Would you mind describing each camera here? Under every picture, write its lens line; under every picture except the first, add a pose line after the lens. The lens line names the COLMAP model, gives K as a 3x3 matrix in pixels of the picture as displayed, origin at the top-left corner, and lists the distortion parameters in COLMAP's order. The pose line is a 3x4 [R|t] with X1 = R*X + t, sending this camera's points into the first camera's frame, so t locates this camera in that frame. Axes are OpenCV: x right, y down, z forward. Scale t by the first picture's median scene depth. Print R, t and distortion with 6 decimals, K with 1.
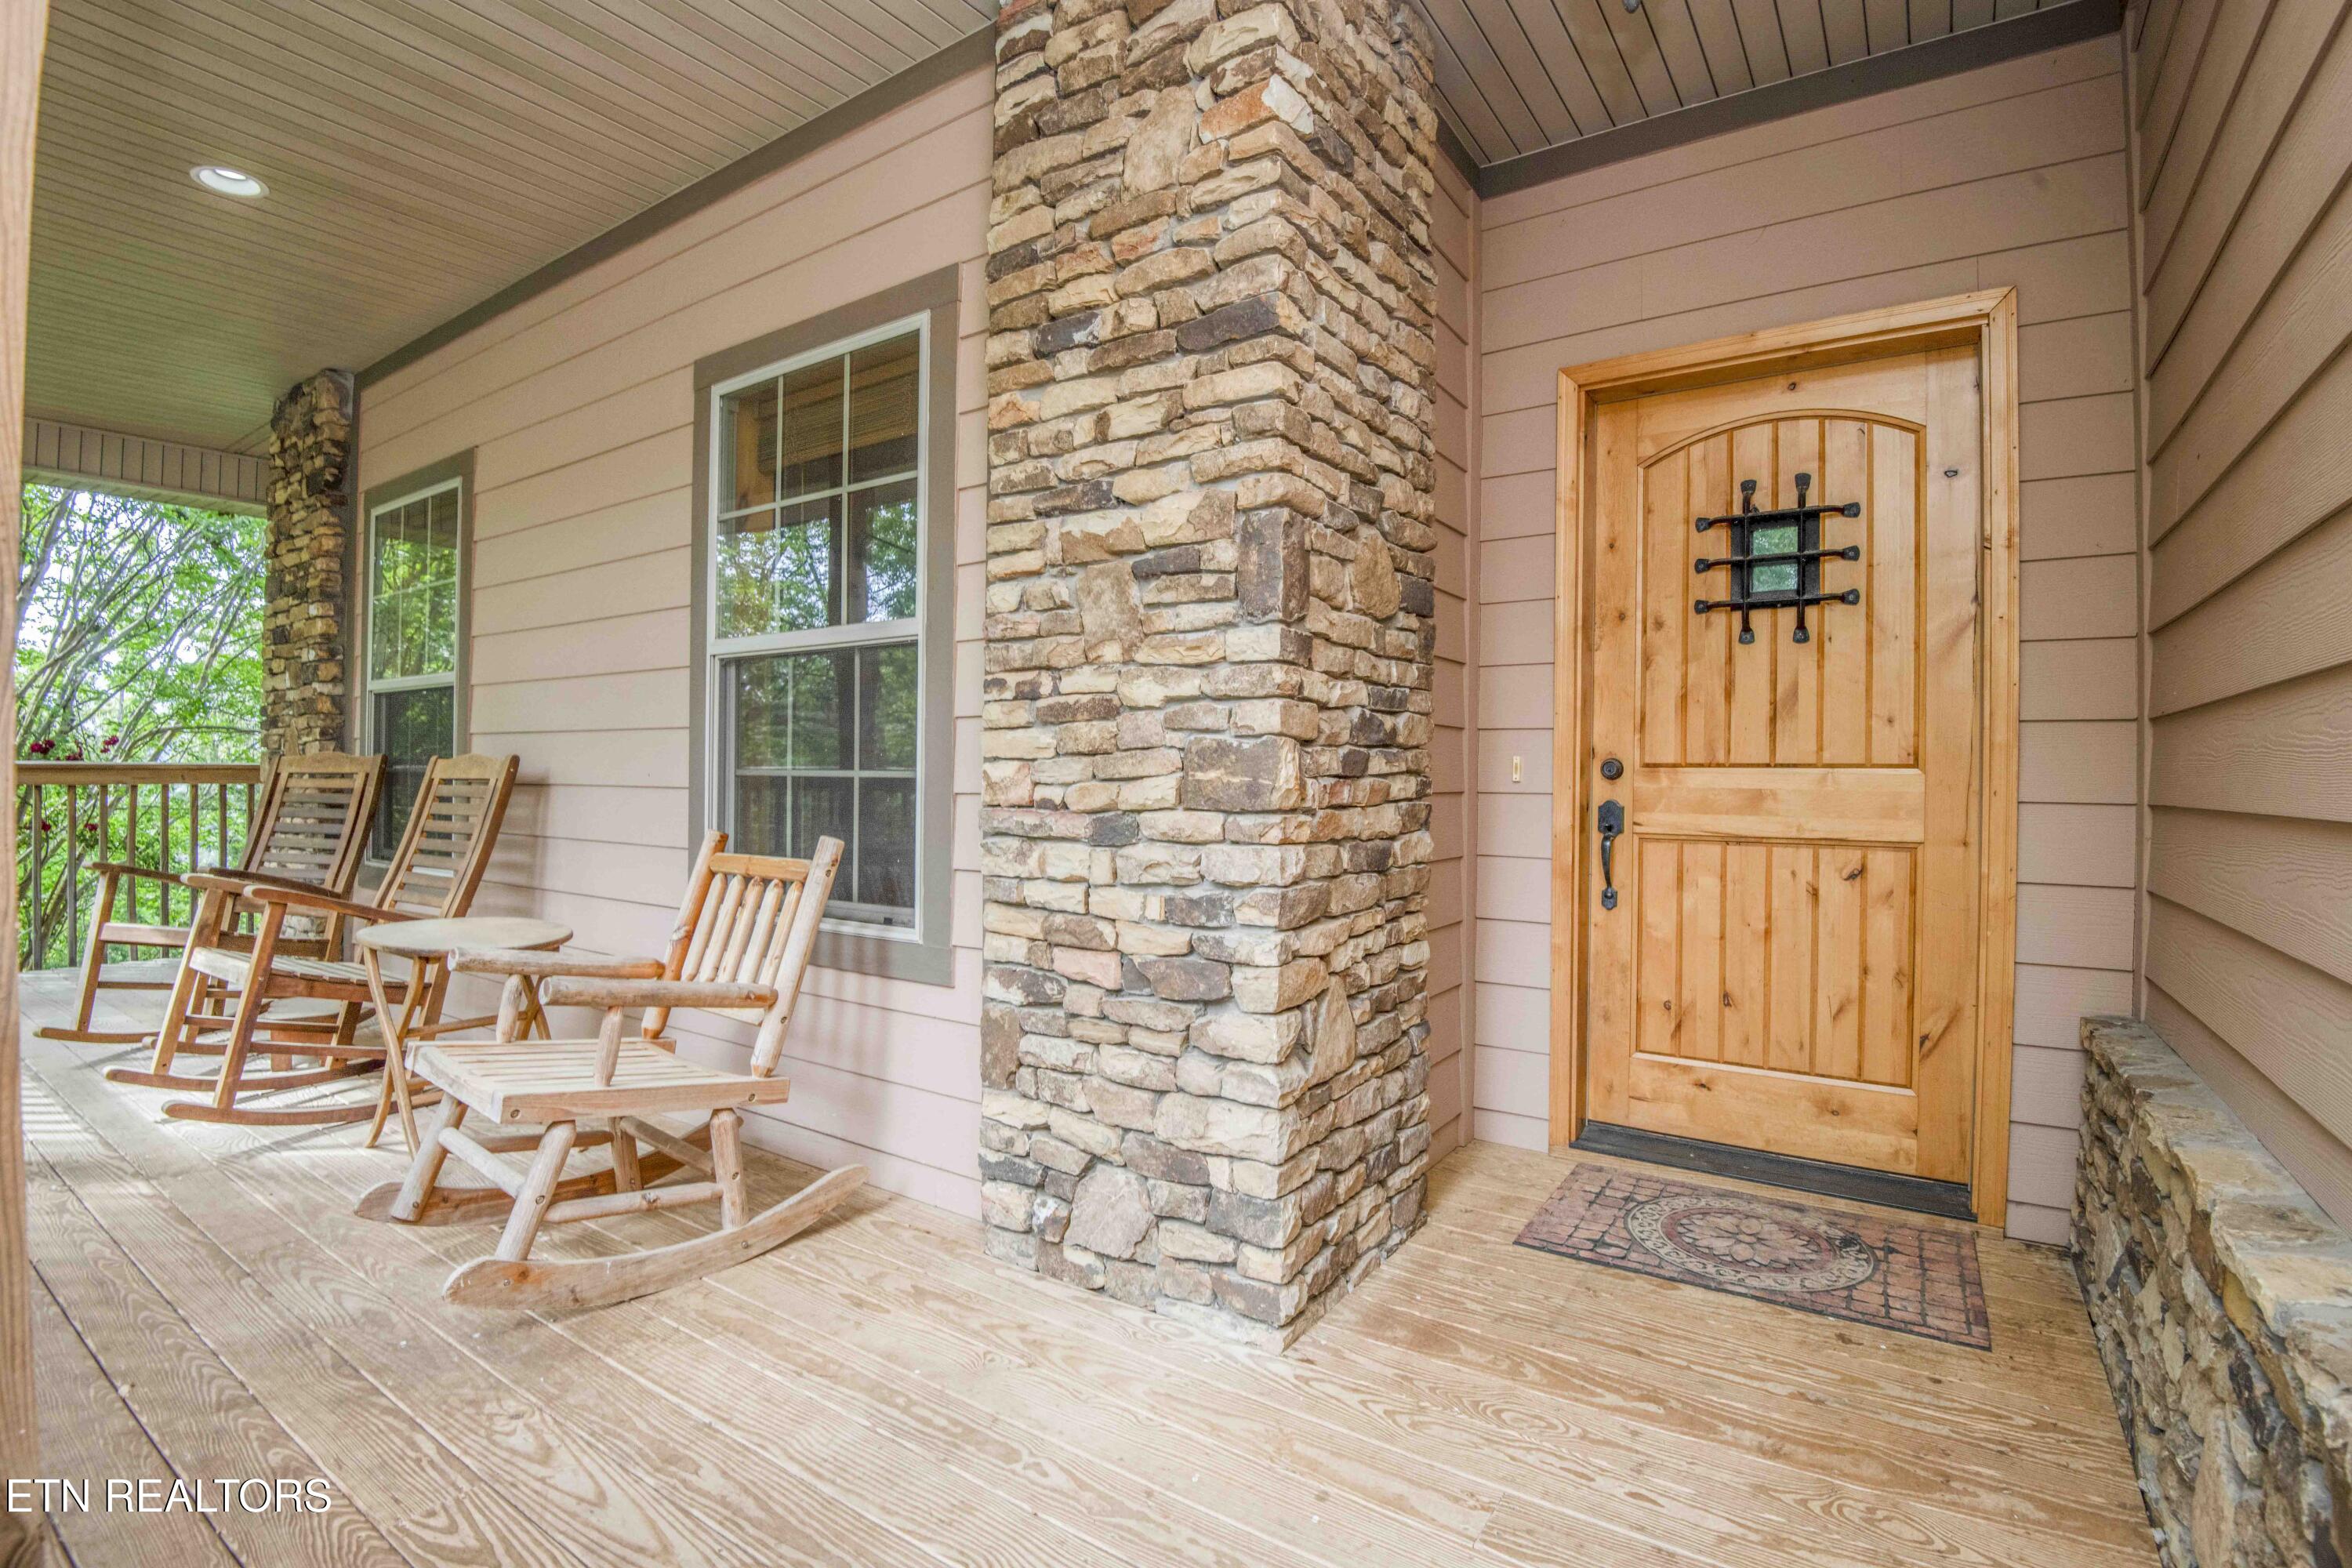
lens RADIAL K [[1090.2, 0, 1187.8], [0, 1090.2, 781.3], [0, 0, 1]] dist [-0.026383, -0.009681]
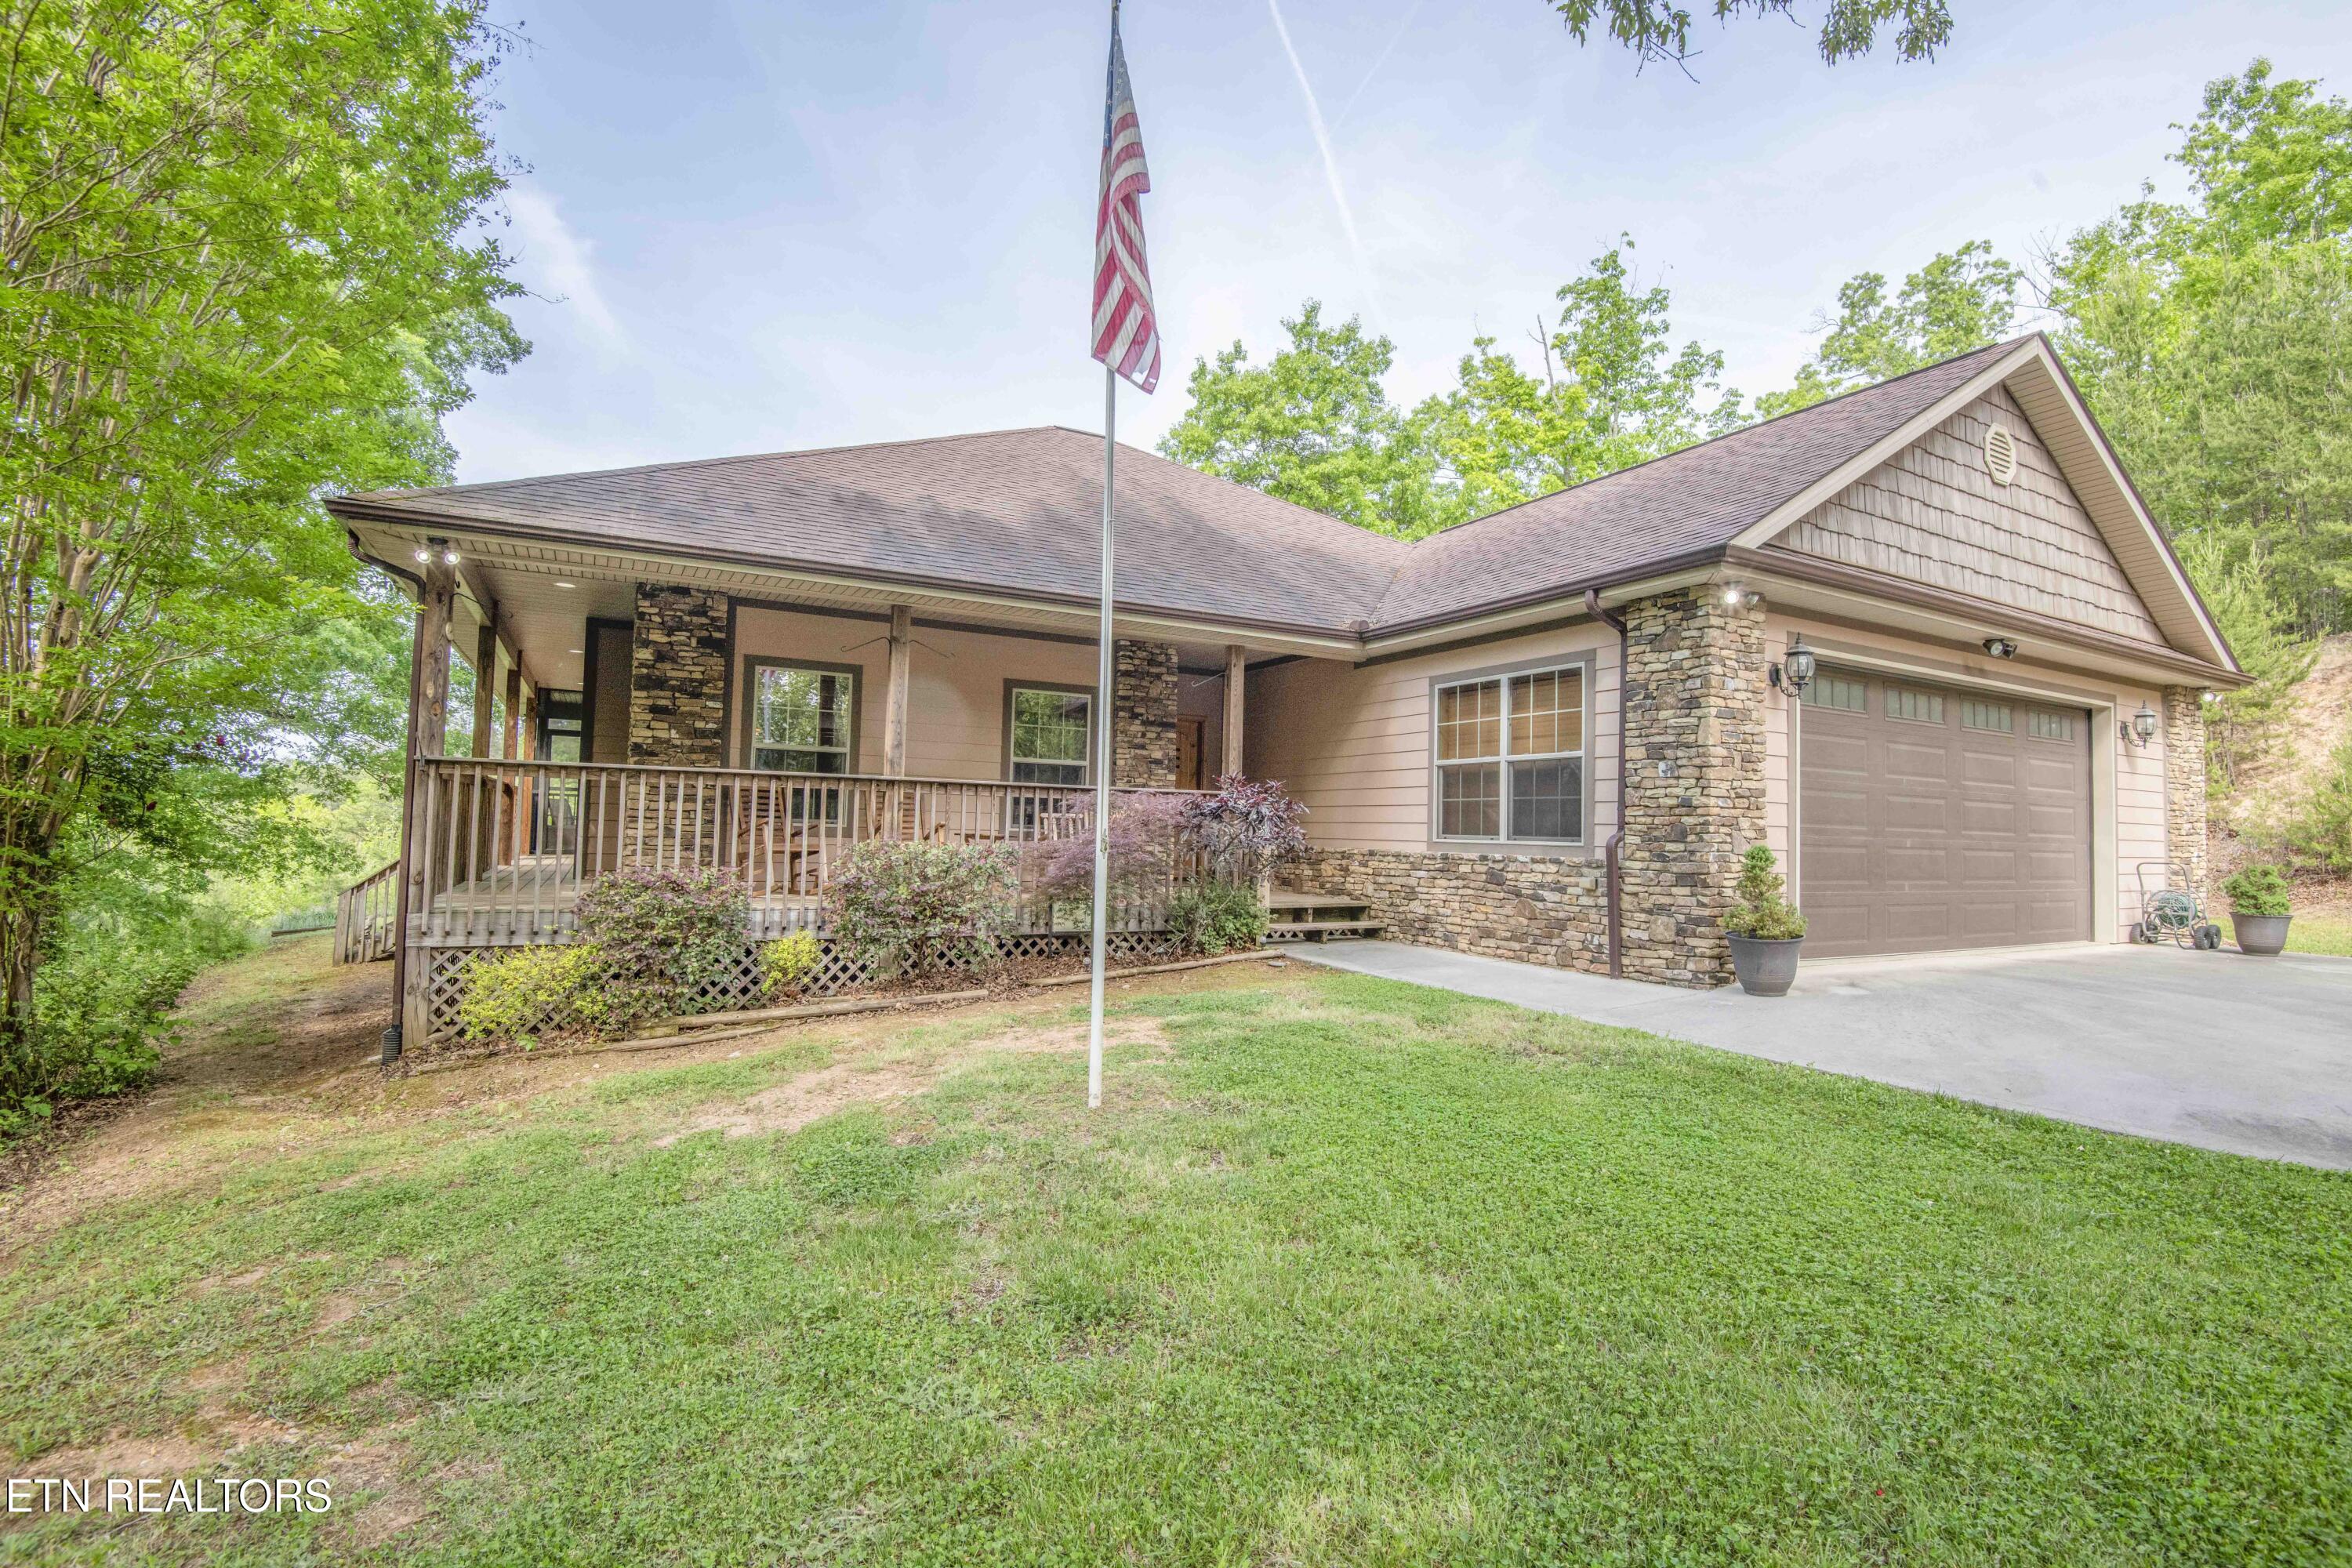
lens RADIAL K [[1090.2, 0, 1181.4], [0, 1090.2, 779.1], [0, 0, 1]] dist [-0.026383, -0.009681]
pose [[0.471966, 0.046392, 0.880395, -4.171176], [-0.021298, 0.998923, -0.041220, 0.106921], [-0.881359, 0.000703, 0.472446, -1.543662]]
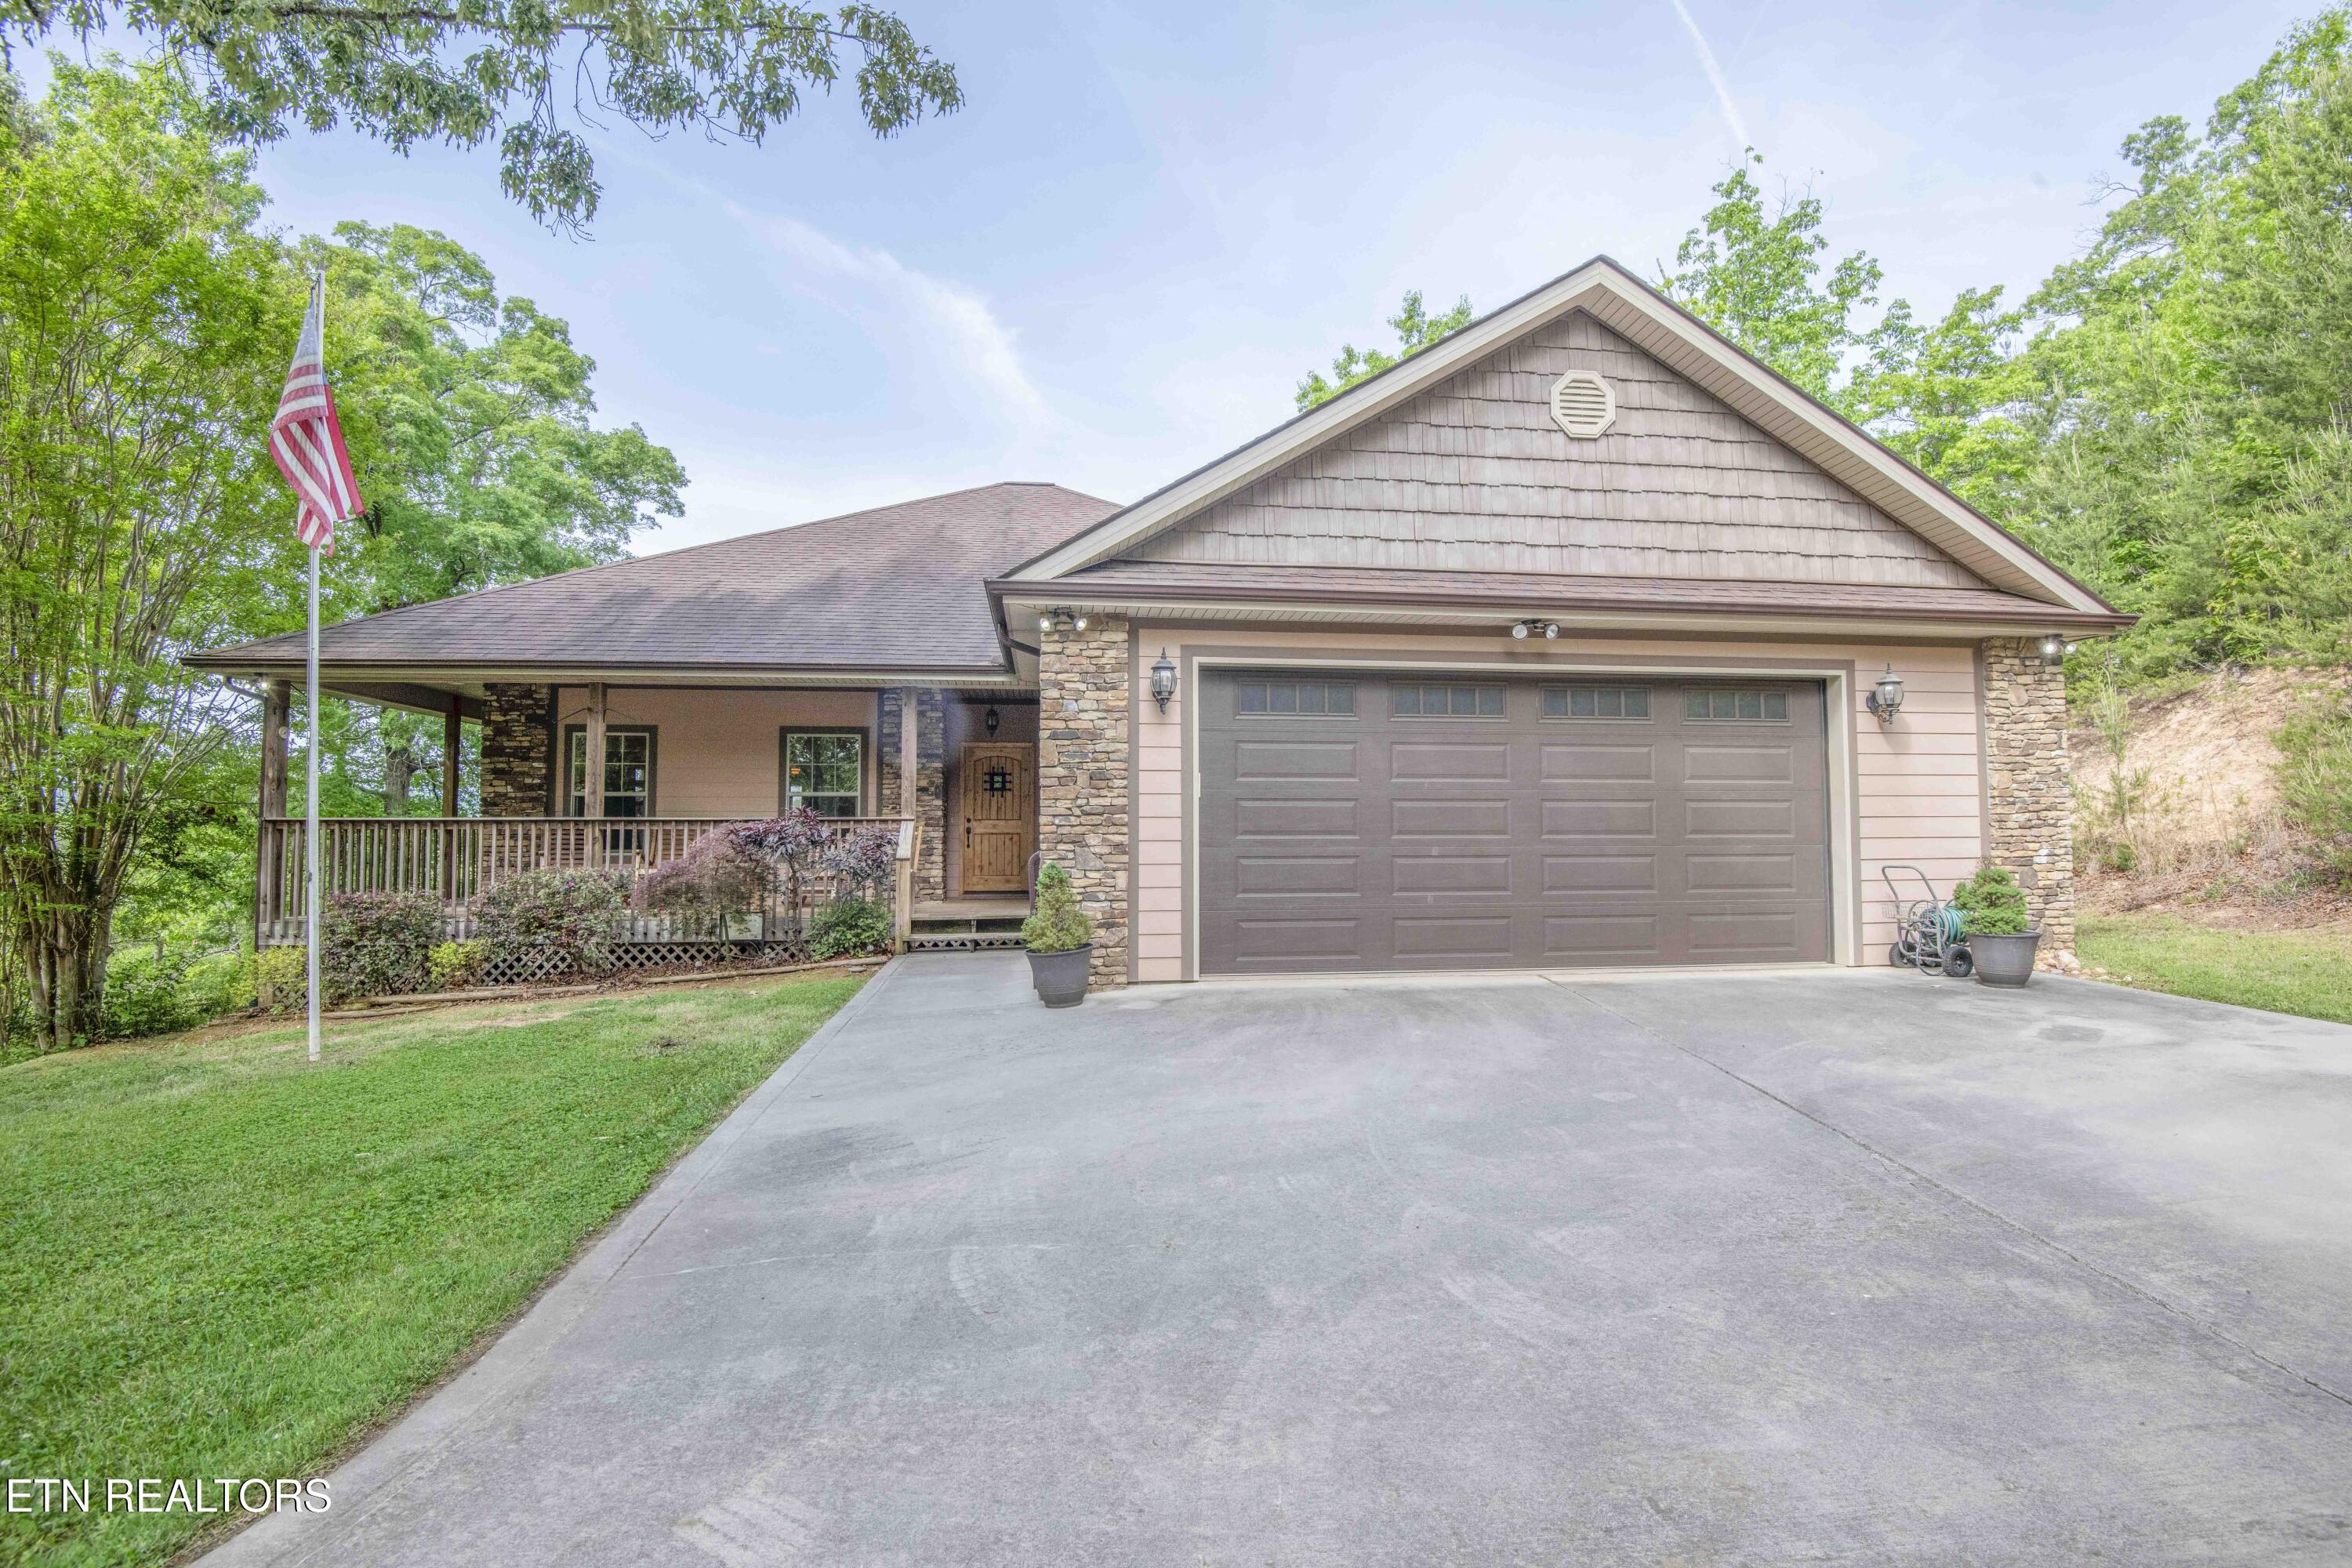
lens RADIAL K [[1090.2, 0, 1184.3], [0, 1090.2, 781.5], [0, 0, 1]] dist [-0.026383, -0.009681]
pose [[0.753390, 0.021595, 0.657220, -2.574903], [0.009162, 0.999019, -0.043328, 0.041095], [-0.657511, 0.038664, 0.752453, -4.093212]]
